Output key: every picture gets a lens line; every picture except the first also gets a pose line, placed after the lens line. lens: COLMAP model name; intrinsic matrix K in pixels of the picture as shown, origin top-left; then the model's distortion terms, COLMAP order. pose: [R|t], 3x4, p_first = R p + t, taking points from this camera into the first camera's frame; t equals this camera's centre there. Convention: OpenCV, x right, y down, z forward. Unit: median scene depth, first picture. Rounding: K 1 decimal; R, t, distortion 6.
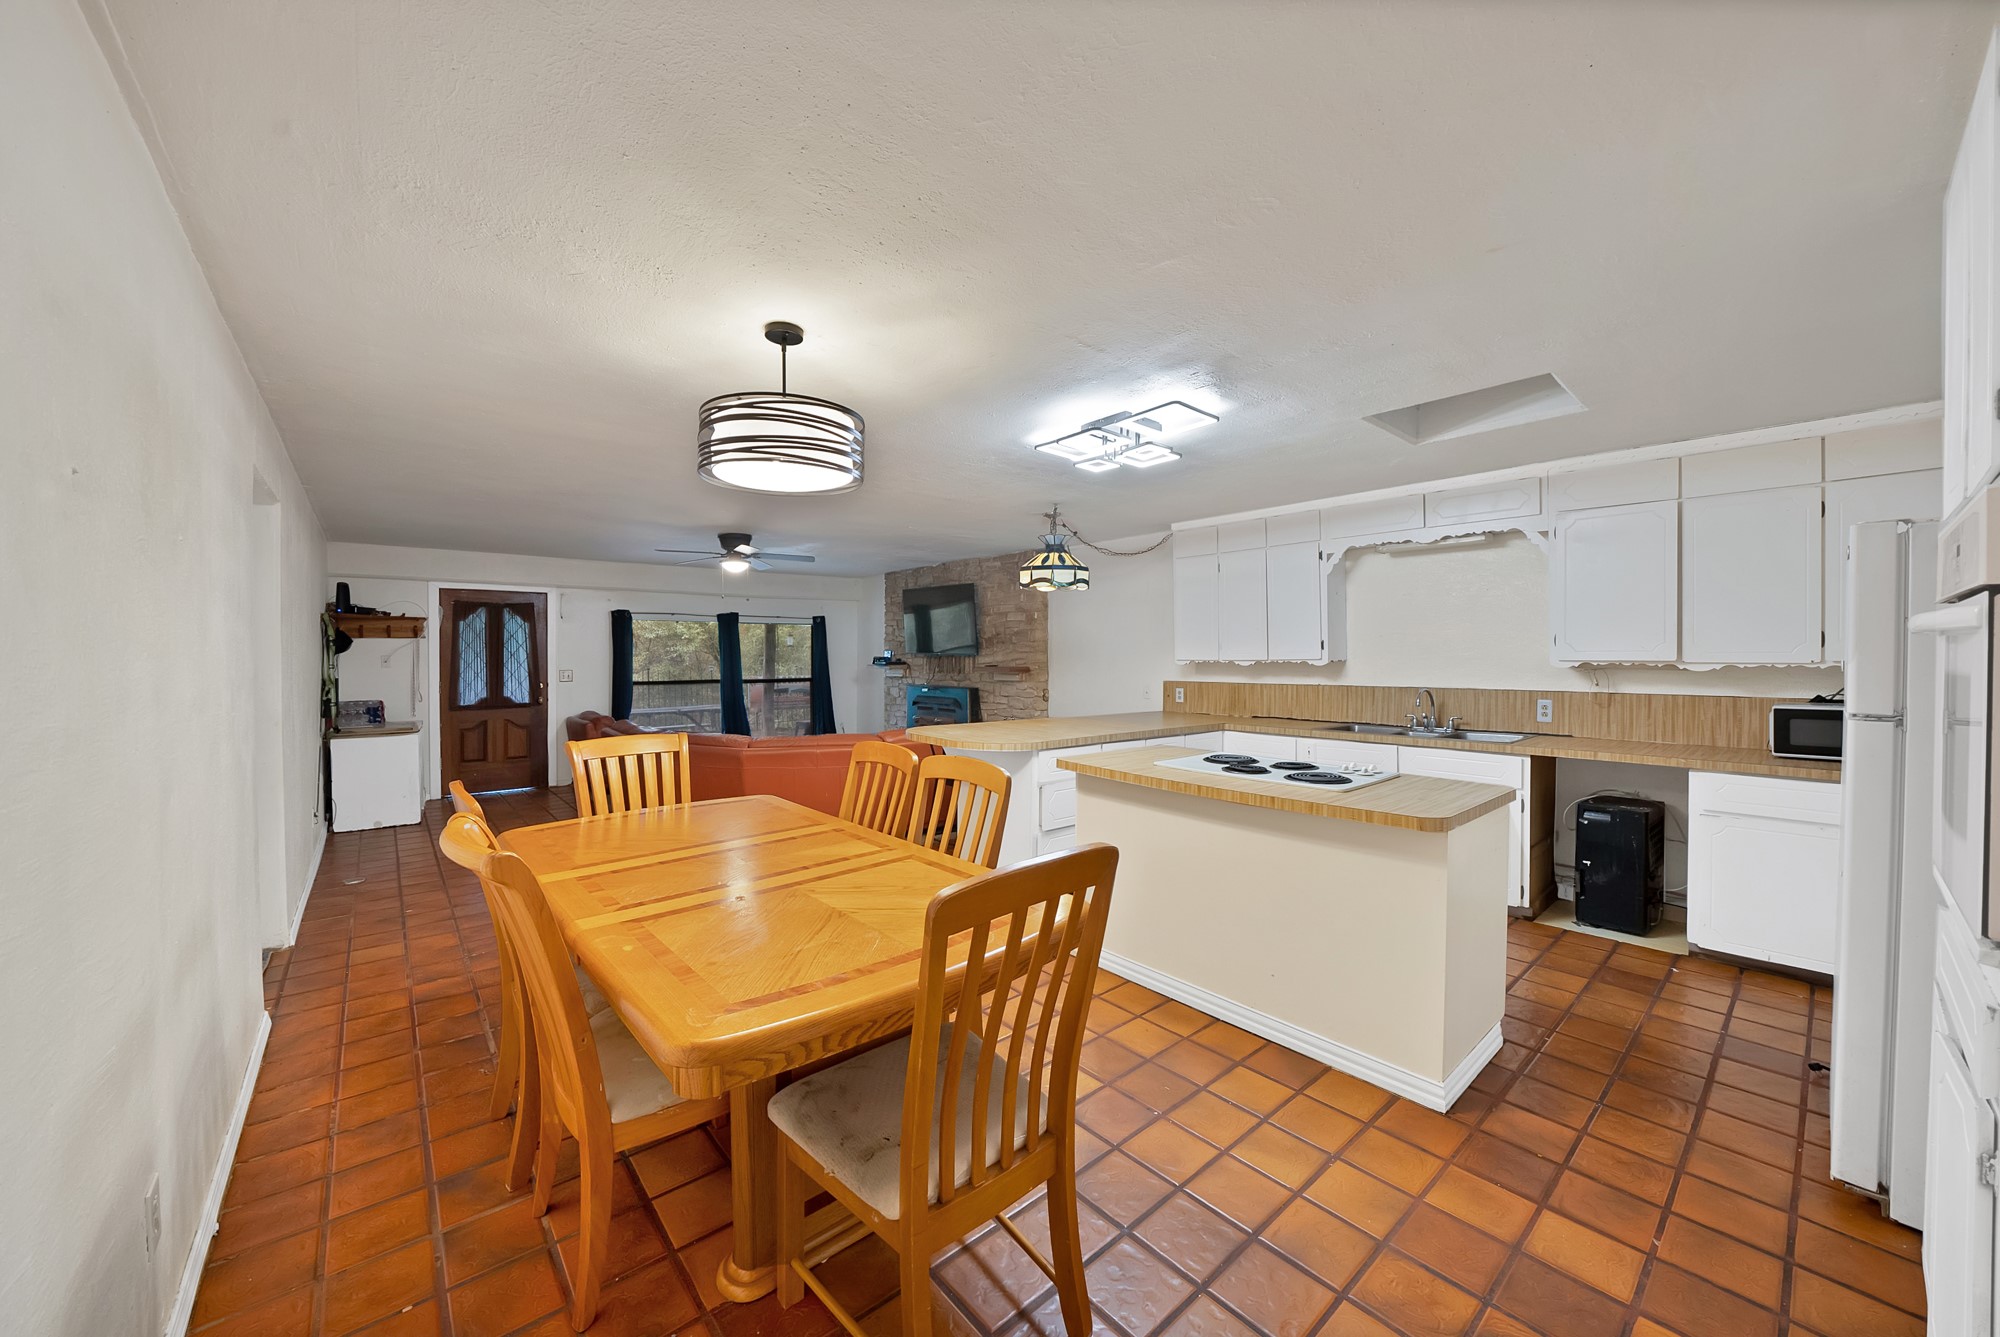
lens RADIAL K [[734.4, 0, 1004.8], [0, 734.4, 671.8], [0, 0, 1]] dist [-0.024312, 0.003577]
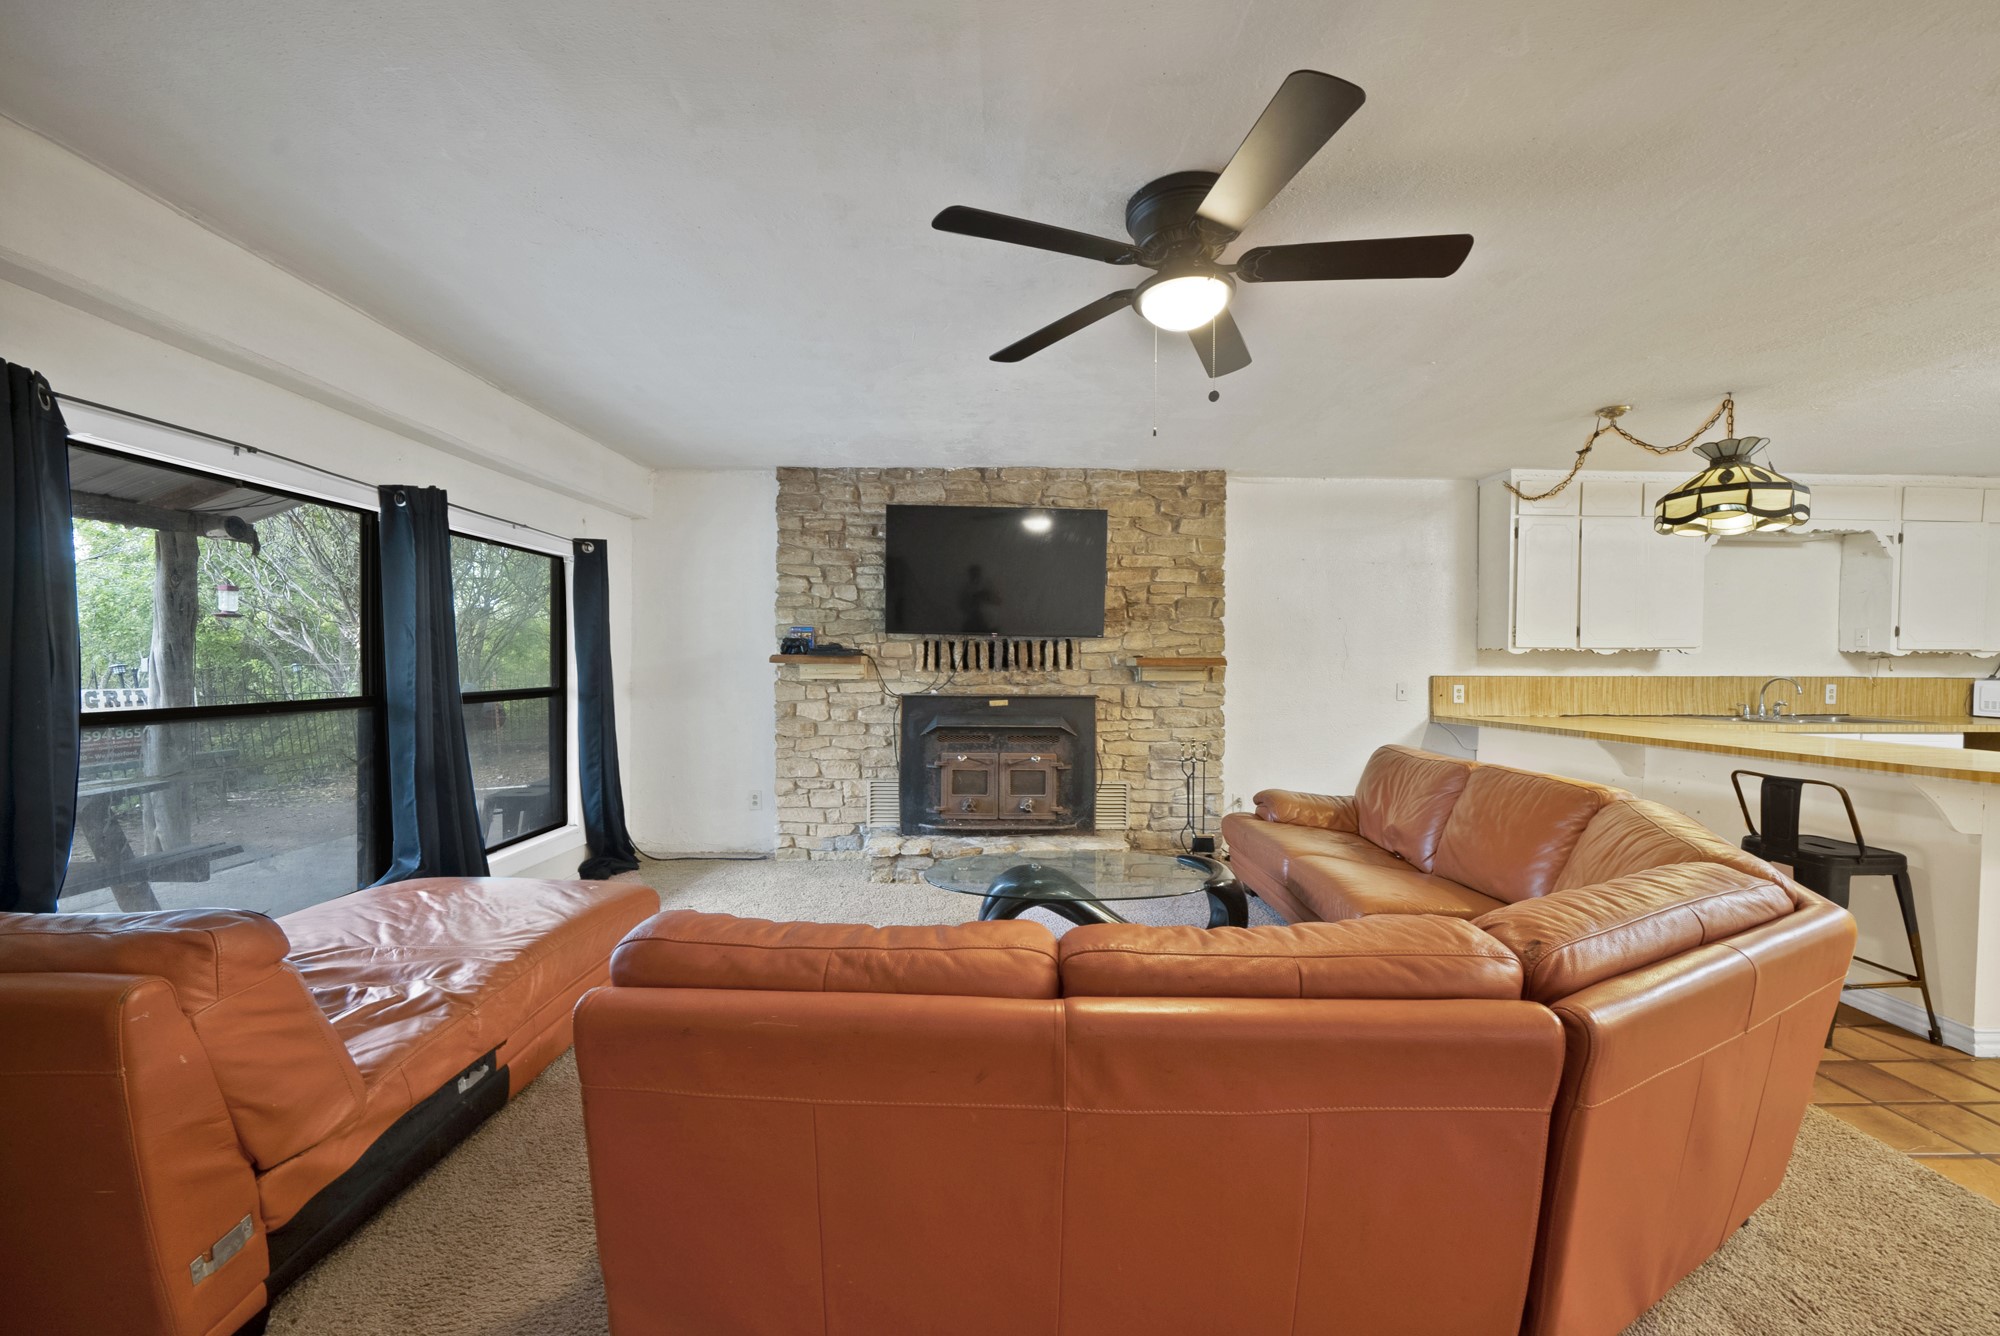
lens RADIAL K [[734.4, 0, 1004.8], [0, 734.4, 671.3], [0, 0, 1]] dist [-0.024312, 0.003577]
pose [[0.647756, -0.007844, 0.761808, -0.899496], [0.009877, 0.999949, 0.001898, 0.002490], [-0.761784, 0.006295, 0.647801, 1.187730]]
